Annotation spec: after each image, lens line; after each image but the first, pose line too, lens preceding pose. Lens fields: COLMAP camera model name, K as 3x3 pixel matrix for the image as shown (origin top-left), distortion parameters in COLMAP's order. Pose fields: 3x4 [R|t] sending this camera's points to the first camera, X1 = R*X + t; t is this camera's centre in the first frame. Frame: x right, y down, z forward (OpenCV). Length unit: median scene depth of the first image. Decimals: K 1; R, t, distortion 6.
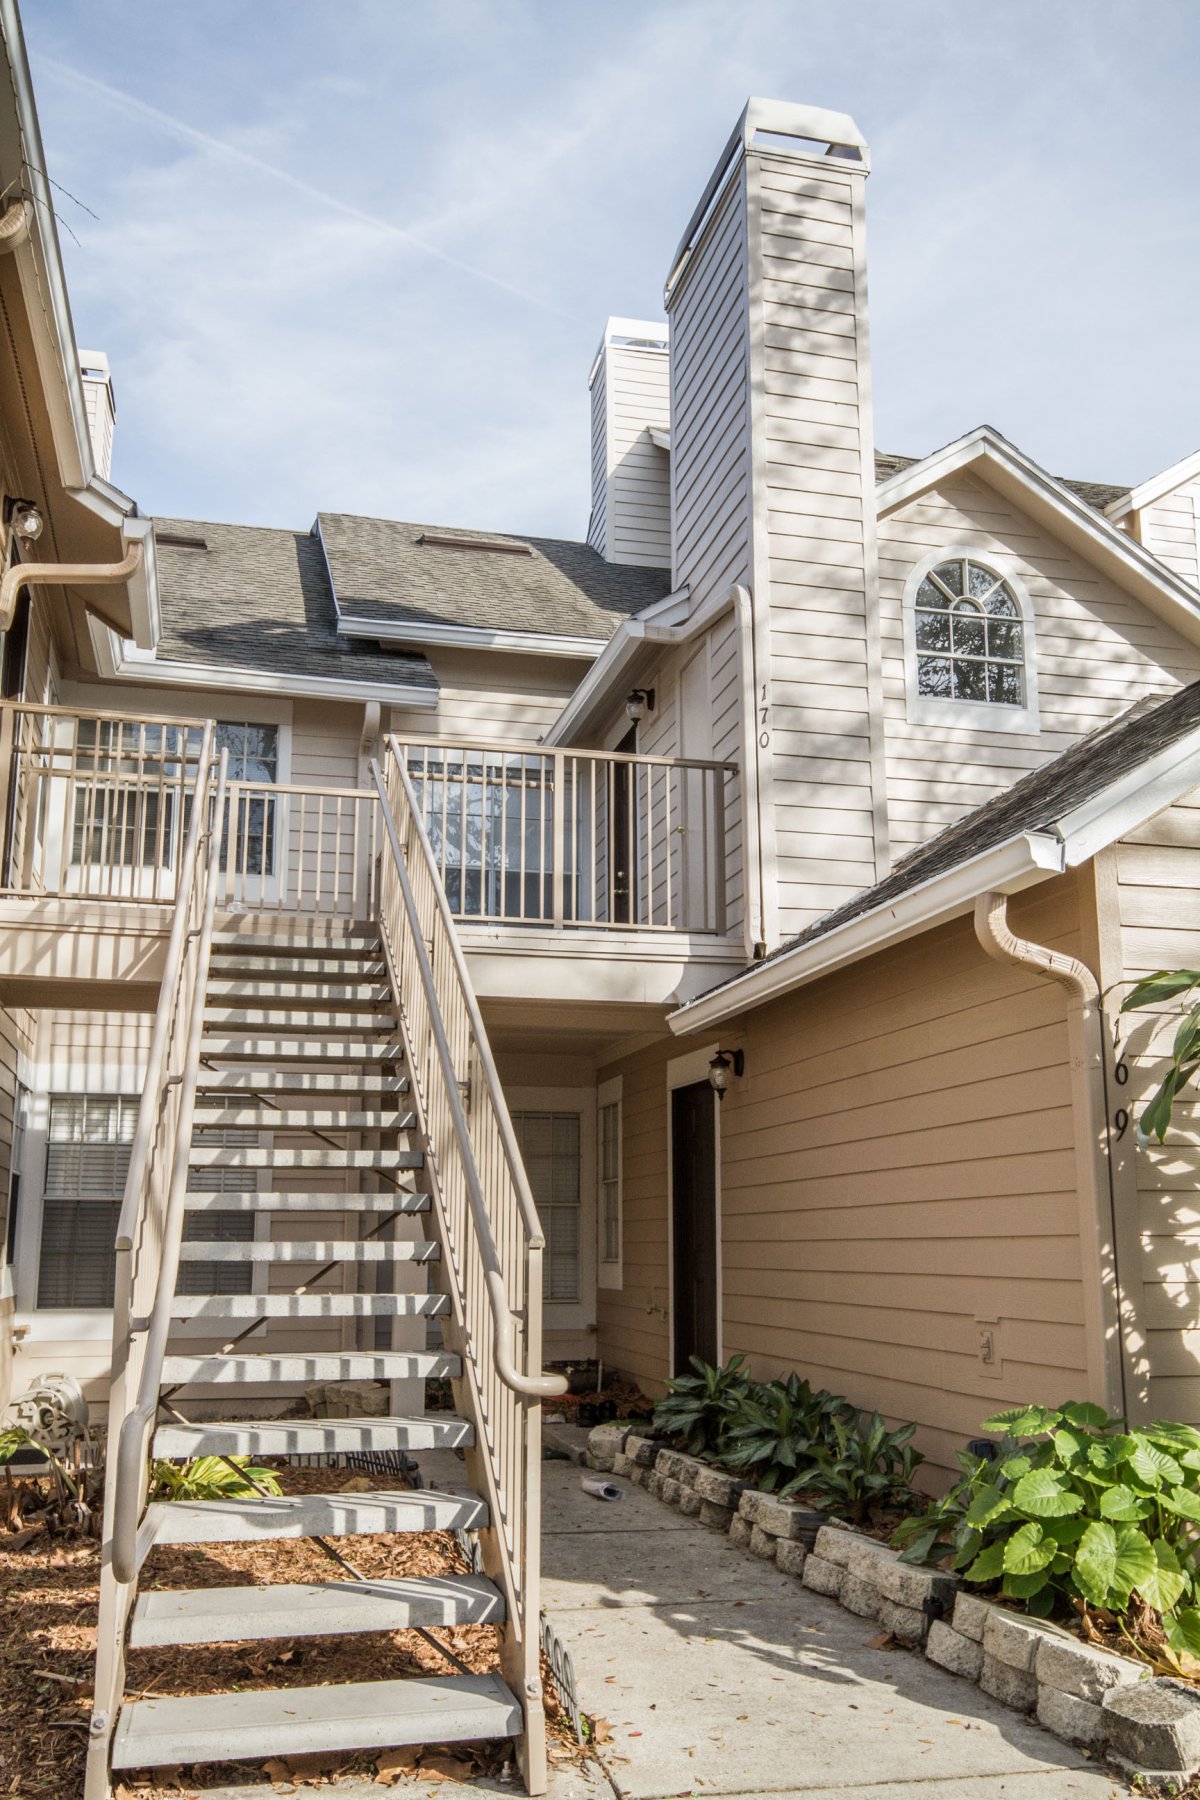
lens RADIAL K [[1533.9, 0, 601.6], [0, 1533.9, 973.6], [0, 0, 1]] dist [0.006729, 0.009890]
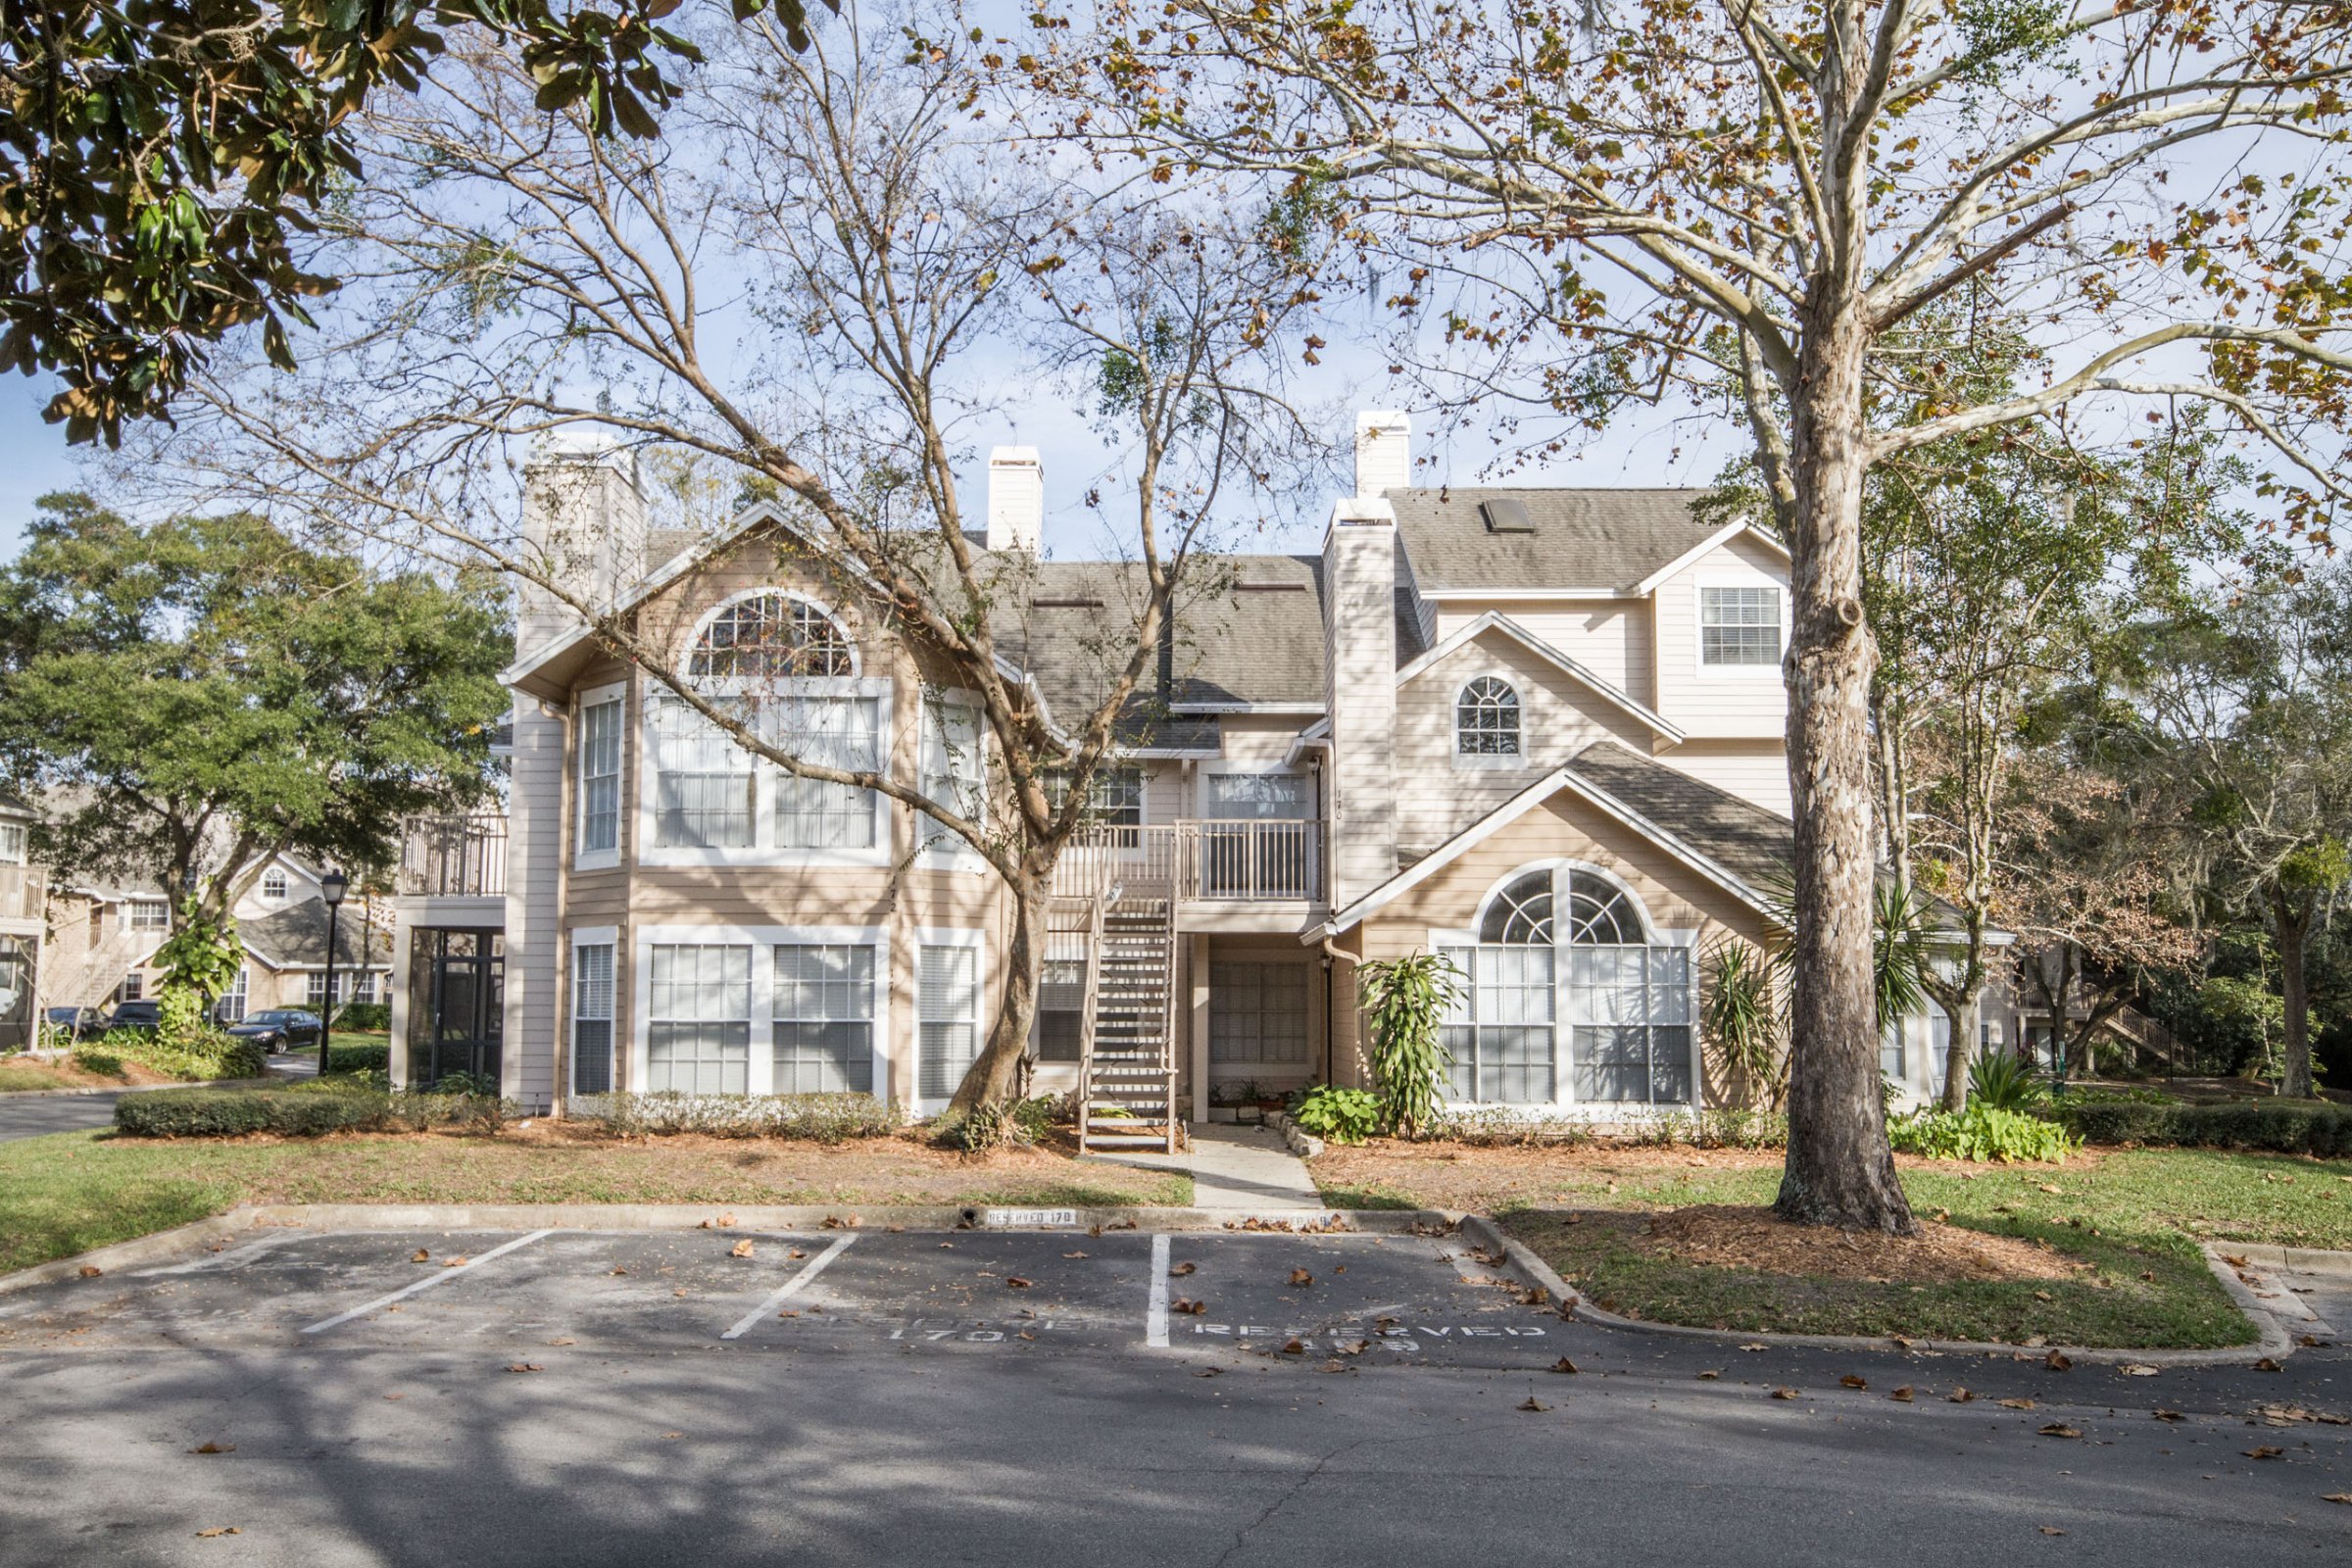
lens RADIAL K [[1955.8, 0, 1147.5], [0, 1955.8, 784.3], [0, 0, 1]] dist [0.002384, 0.000172]
pose [[0.968519, -0.022834, -0.247888, 0.549386], [0.037180, 0.997884, 0.053346, -0.363177], [0.246146, -0.060883, 0.967319, -1.861460]]
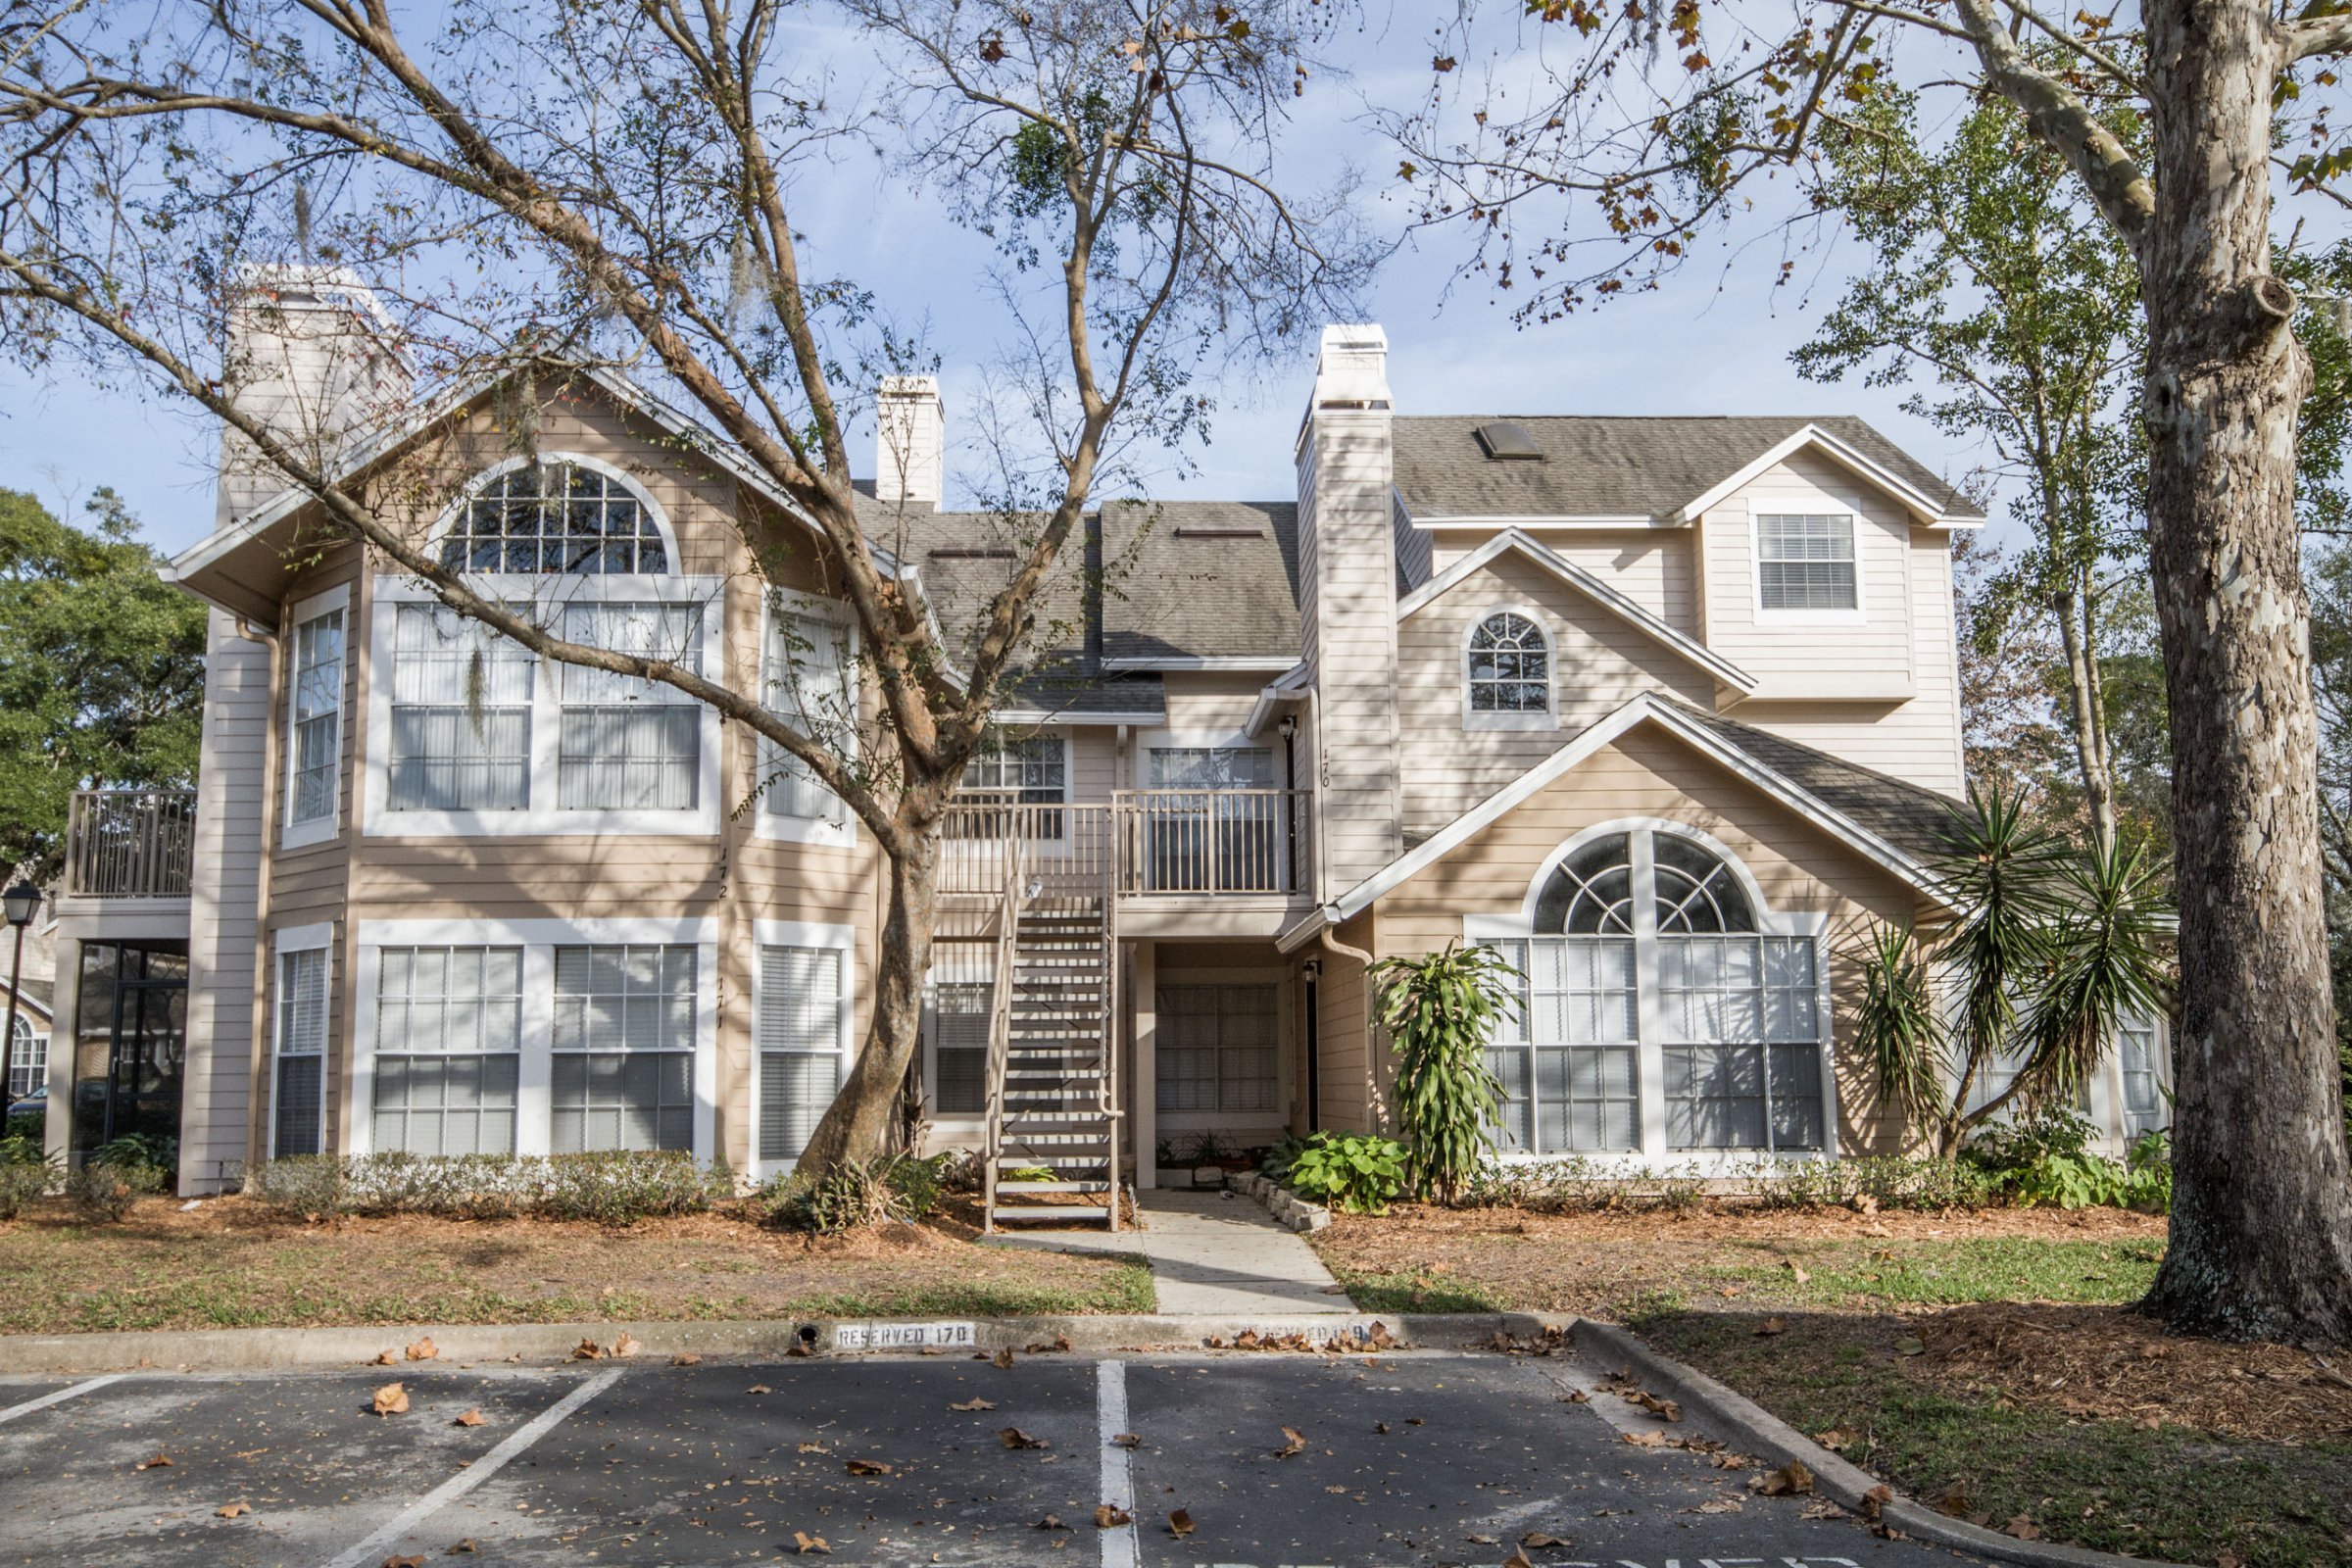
lens RADIAL K [[2004.3, 0, 1176.0], [0, 2004.3, 784.0], [0, 0, 1]] dist [0.006729, 0.009890]
pose [[0.980635, -0.034981, -0.192696, 0.377805], [0.040439, 0.998882, 0.024464, -0.213467], [0.191625, -0.031782, 0.980953, -1.259234]]
